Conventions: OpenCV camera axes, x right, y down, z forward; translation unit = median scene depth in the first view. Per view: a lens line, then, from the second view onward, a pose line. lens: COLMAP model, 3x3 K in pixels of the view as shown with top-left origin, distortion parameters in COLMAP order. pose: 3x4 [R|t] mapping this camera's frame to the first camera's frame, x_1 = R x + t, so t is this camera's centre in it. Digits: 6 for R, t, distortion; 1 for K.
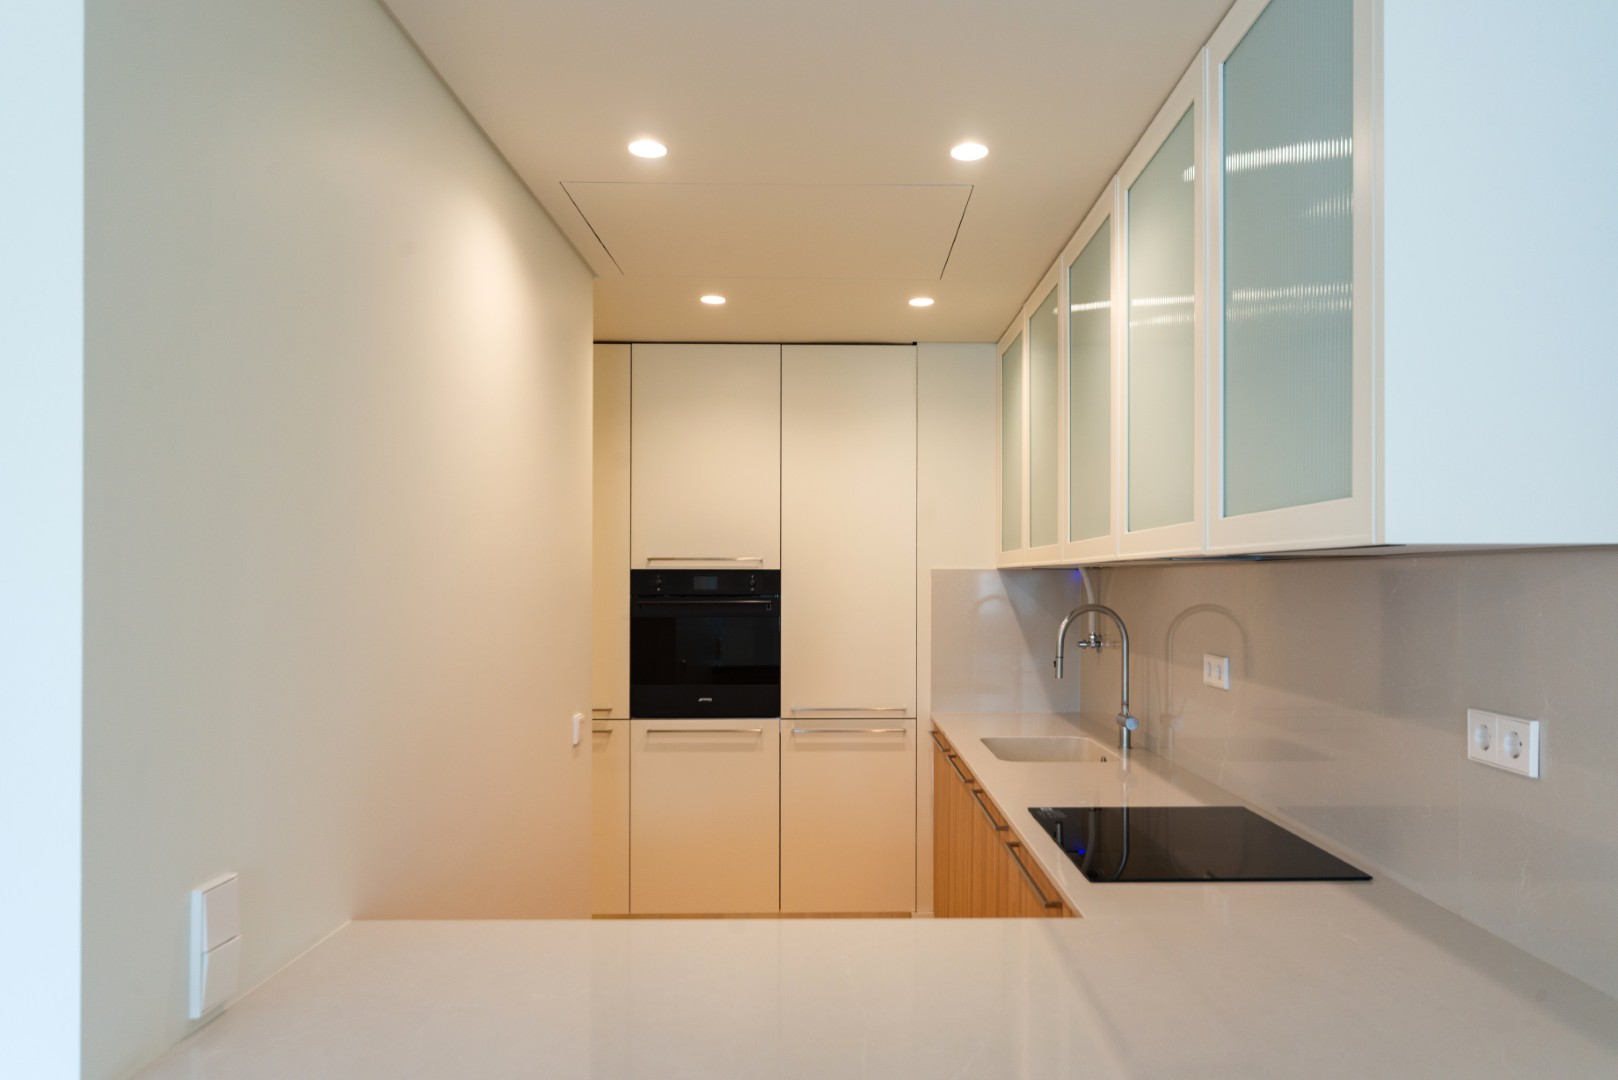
lens RADIAL K [[1041.5, 0, 815.3], [0, 1041.5, 579.1], [0, 0, 1]] dist [-0.025494, -0.000747]
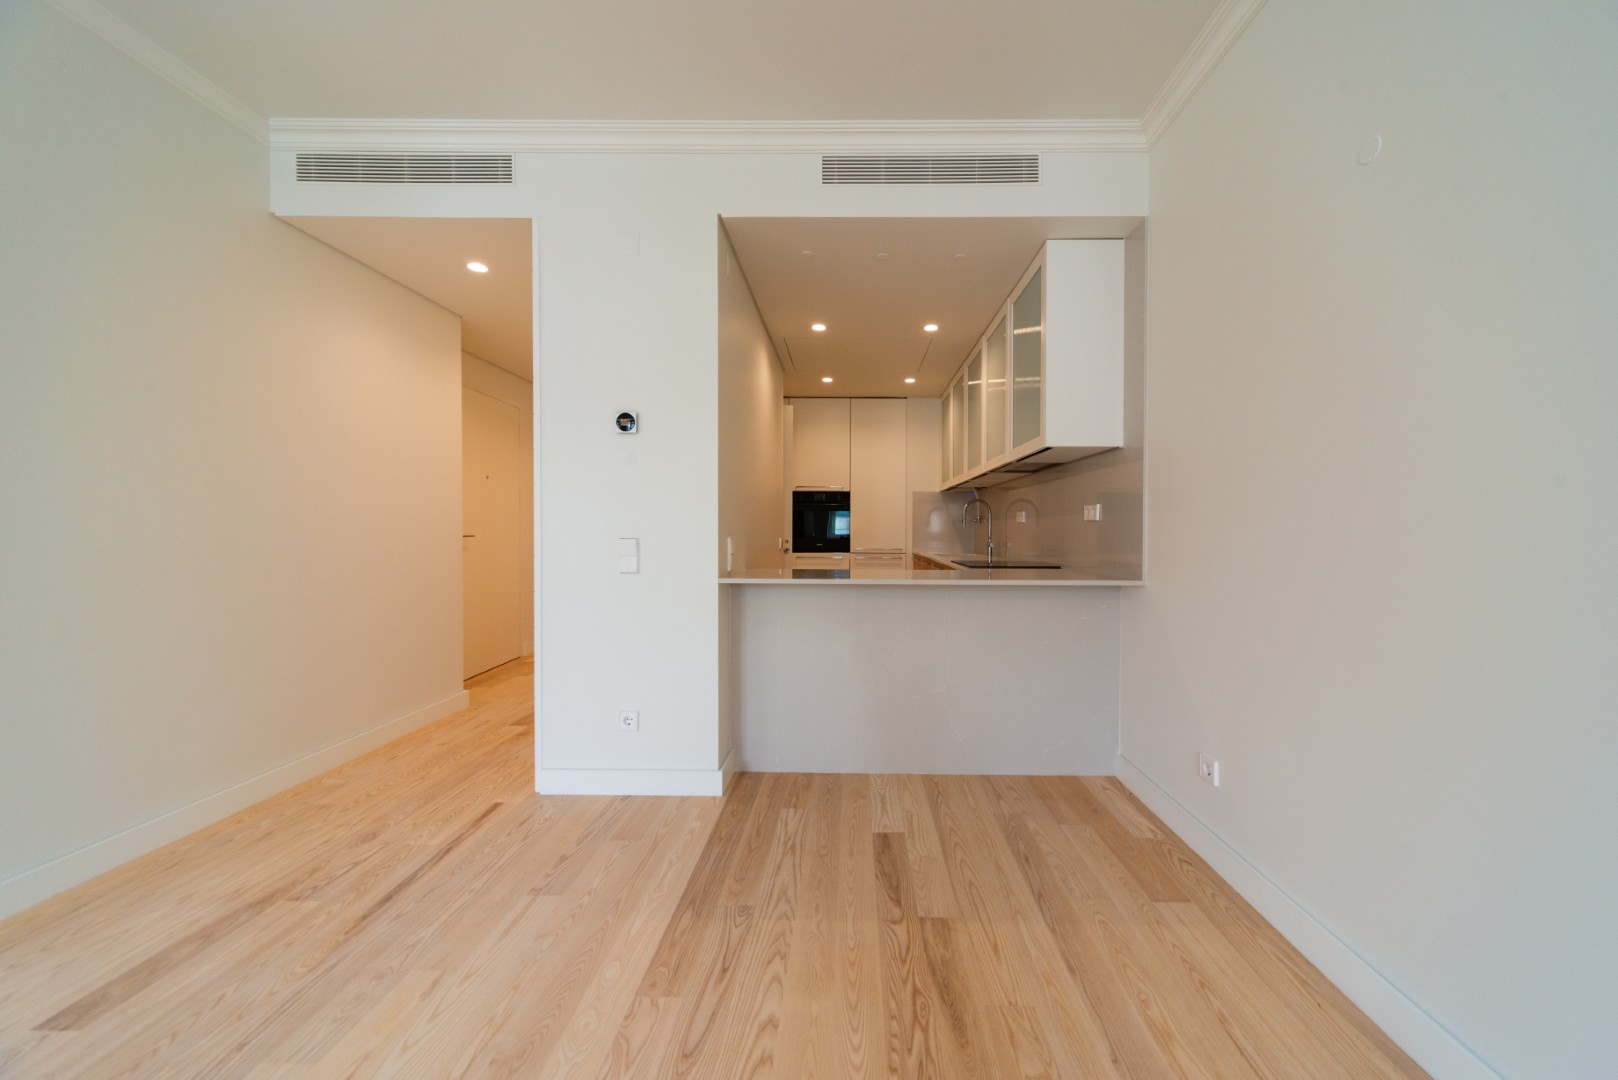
lens RADIAL K [[565.4, 0, 842.8], [0, 565.4, 537.4], [0, 0, 1]] dist [0.005608, -0.000081]
pose [[0.999987, -0.001300, 0.004951, -0.073854], [0.001238, 0.999920, 0.012616, 0.103480], [-0.004967, -0.012610, 0.999908, -0.405376]]
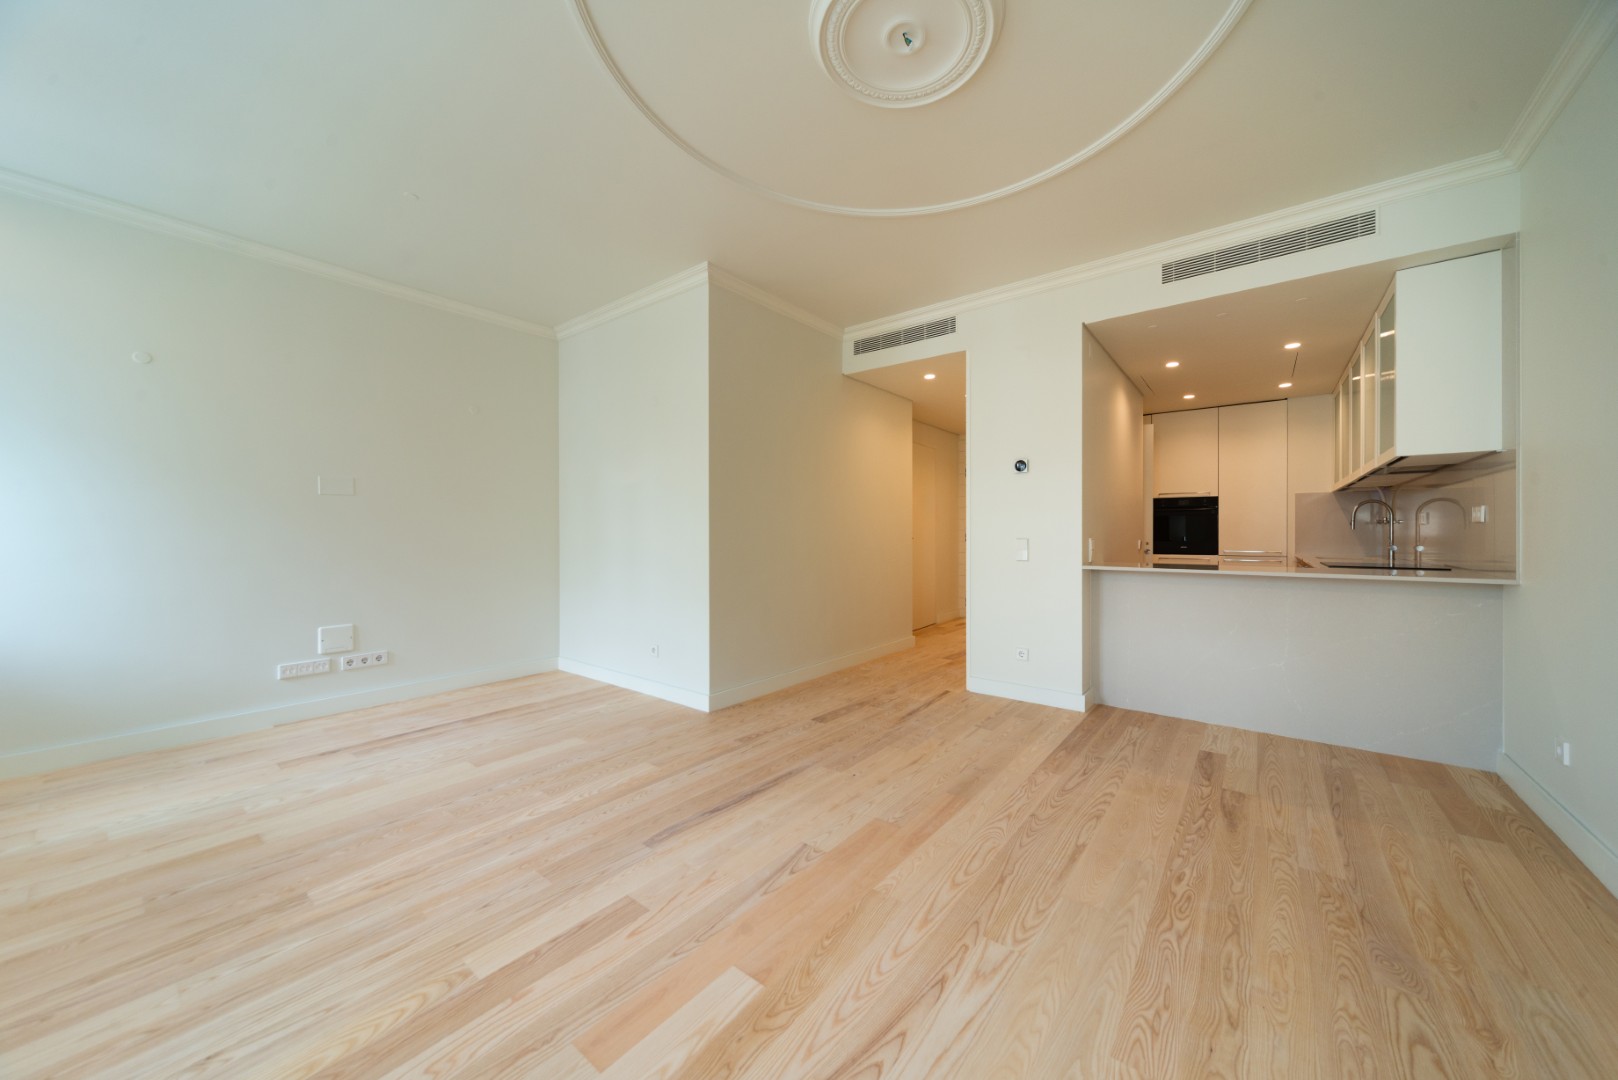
lens RADIAL K [[565.4, 0, 842.8], [0, 565.4, 537.4], [0, 0, 1]] dist [0.005608, -0.000081]
pose [[0.816137, -0.001900, -0.577855, 0.022468], [0.003935, 0.999990, 0.002269, 0.106755], [0.577845, -0.004125, 0.816136, -0.828585]]
